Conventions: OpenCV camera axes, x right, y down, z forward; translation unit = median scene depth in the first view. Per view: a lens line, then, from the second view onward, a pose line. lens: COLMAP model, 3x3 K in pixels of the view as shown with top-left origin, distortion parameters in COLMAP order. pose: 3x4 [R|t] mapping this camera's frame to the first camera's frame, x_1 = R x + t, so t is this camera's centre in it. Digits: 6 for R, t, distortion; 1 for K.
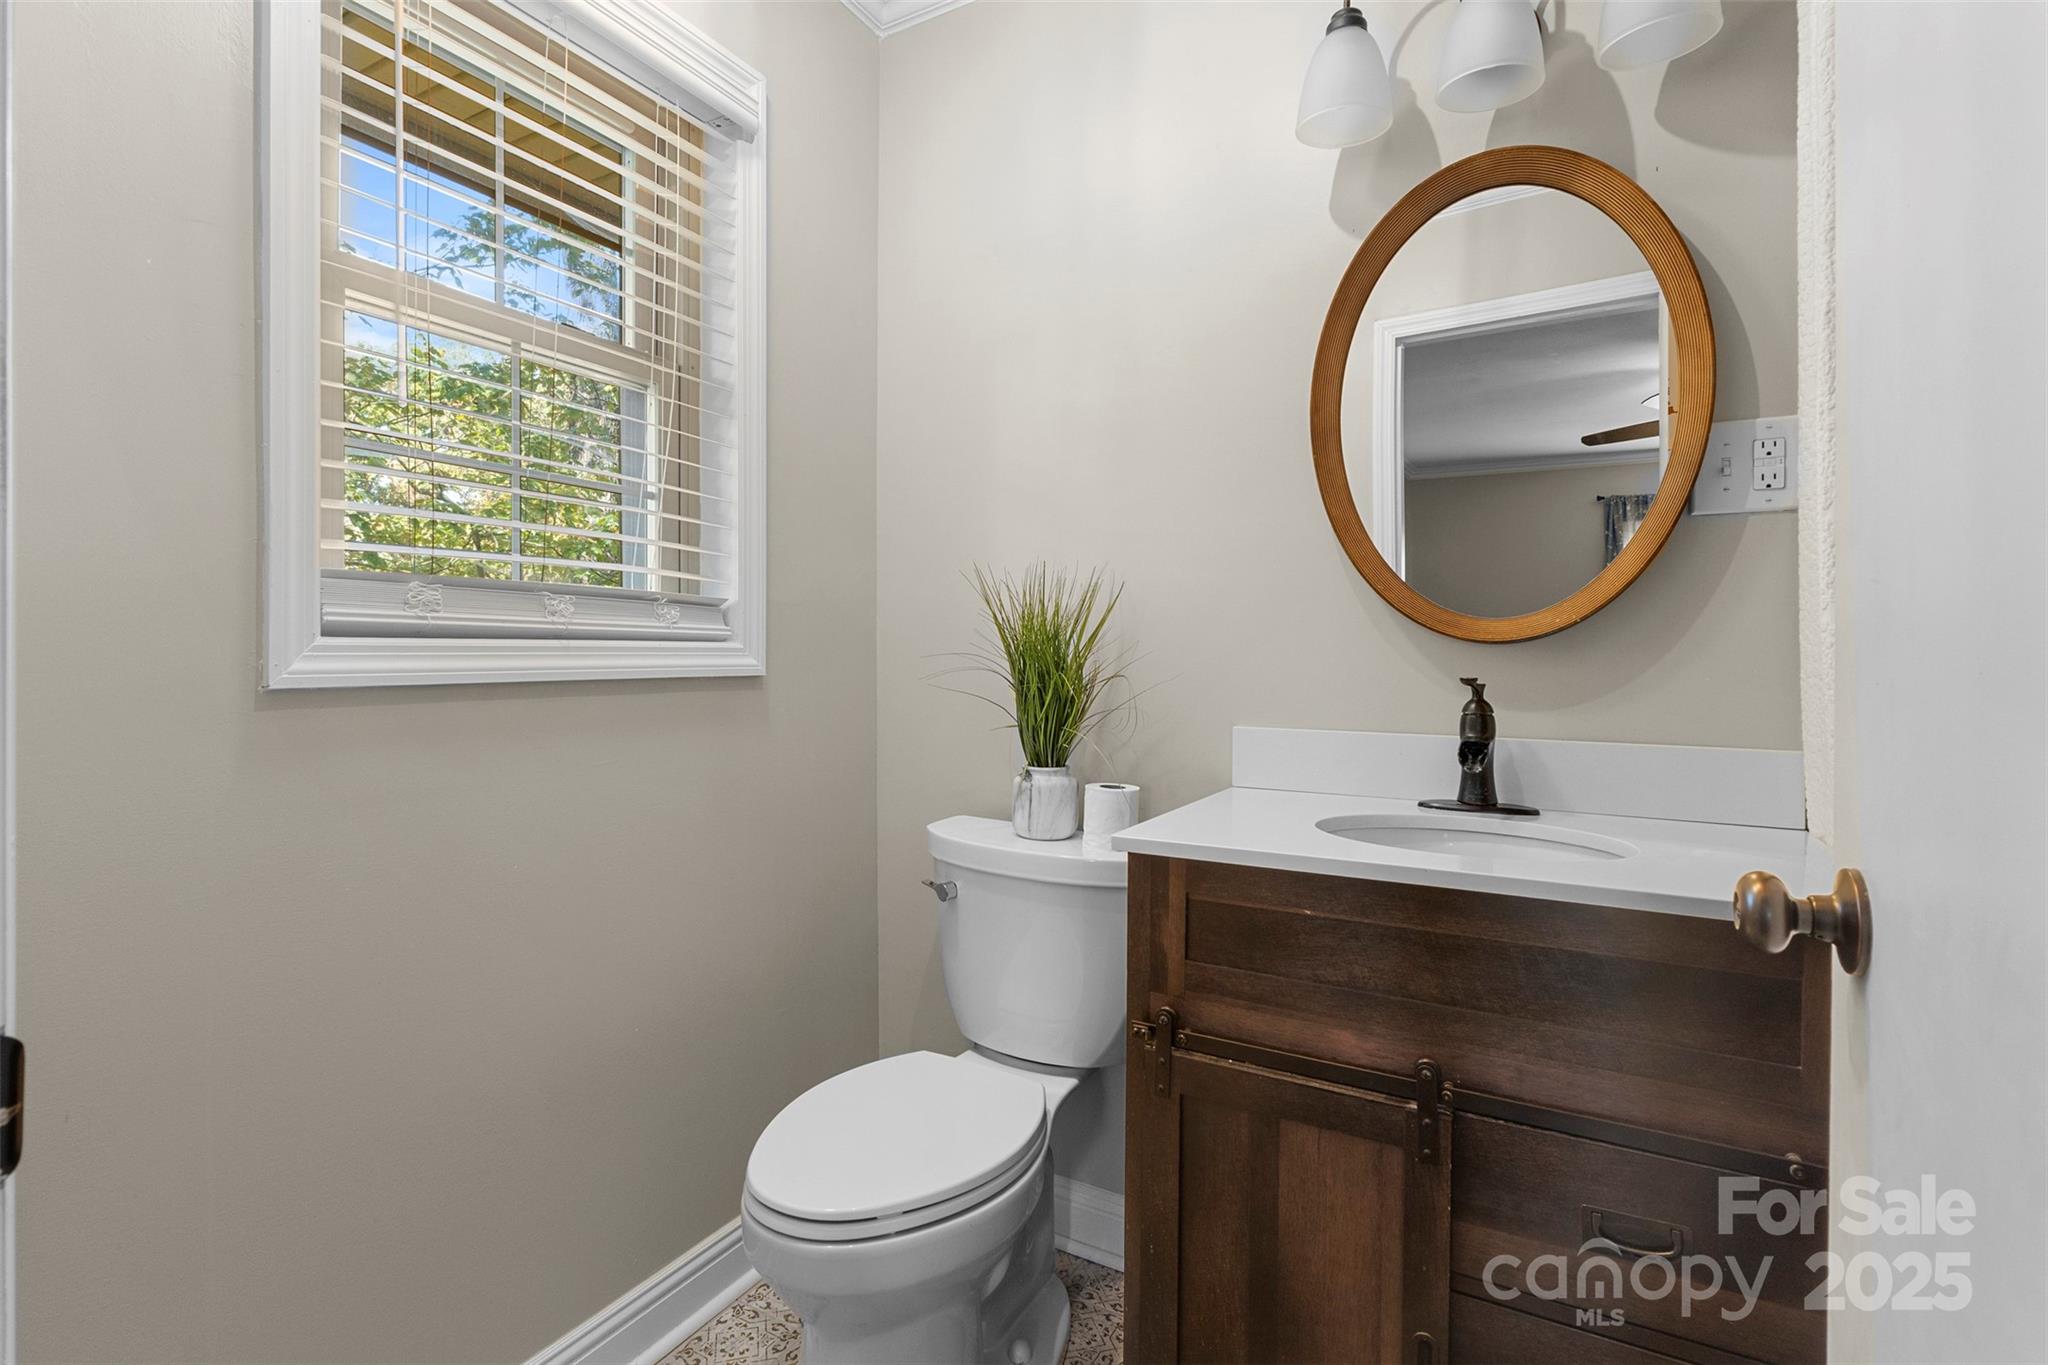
lens RADIAL K [[957.2, 0, 1014.8], [0, 957.2, 666.6], [0, 0, 1]] dist [-0.005193, -0.000365]
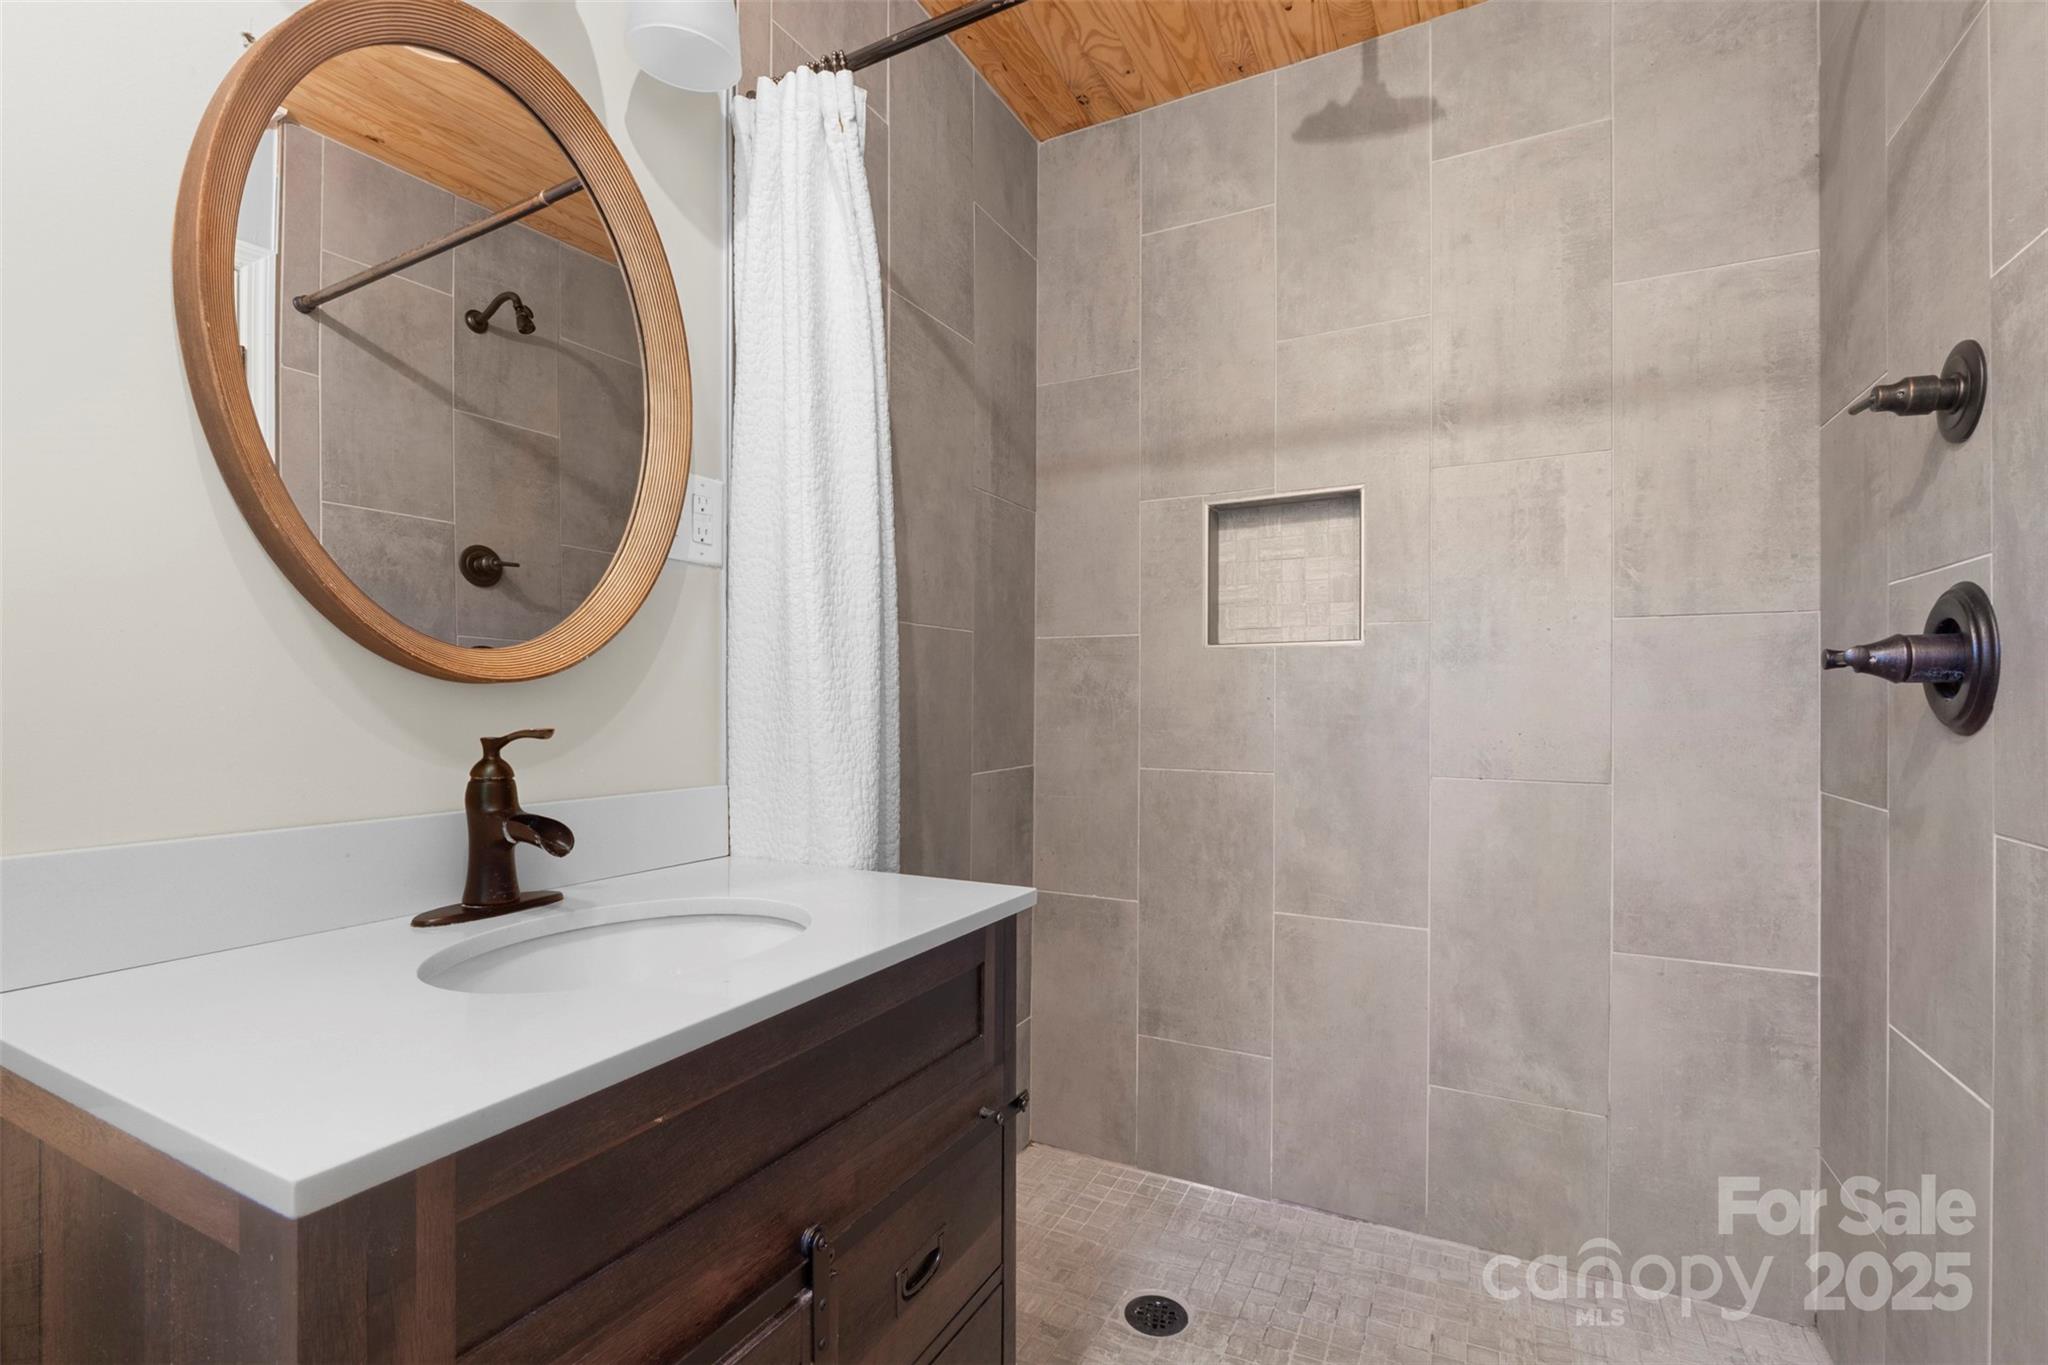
lens RADIAL K [[910.4, 0, 1017.8], [0, 910.4, 700.7], [0, 0, 1]] dist [-0.003050, -0.000045]
pose [[-0.022184, -0.004963, 0.999742, -0.229652], [0.007036, 0.999962, 0.005121, -0.011071], [-0.999729, 0.007147, -0.022149, 0.641343]]
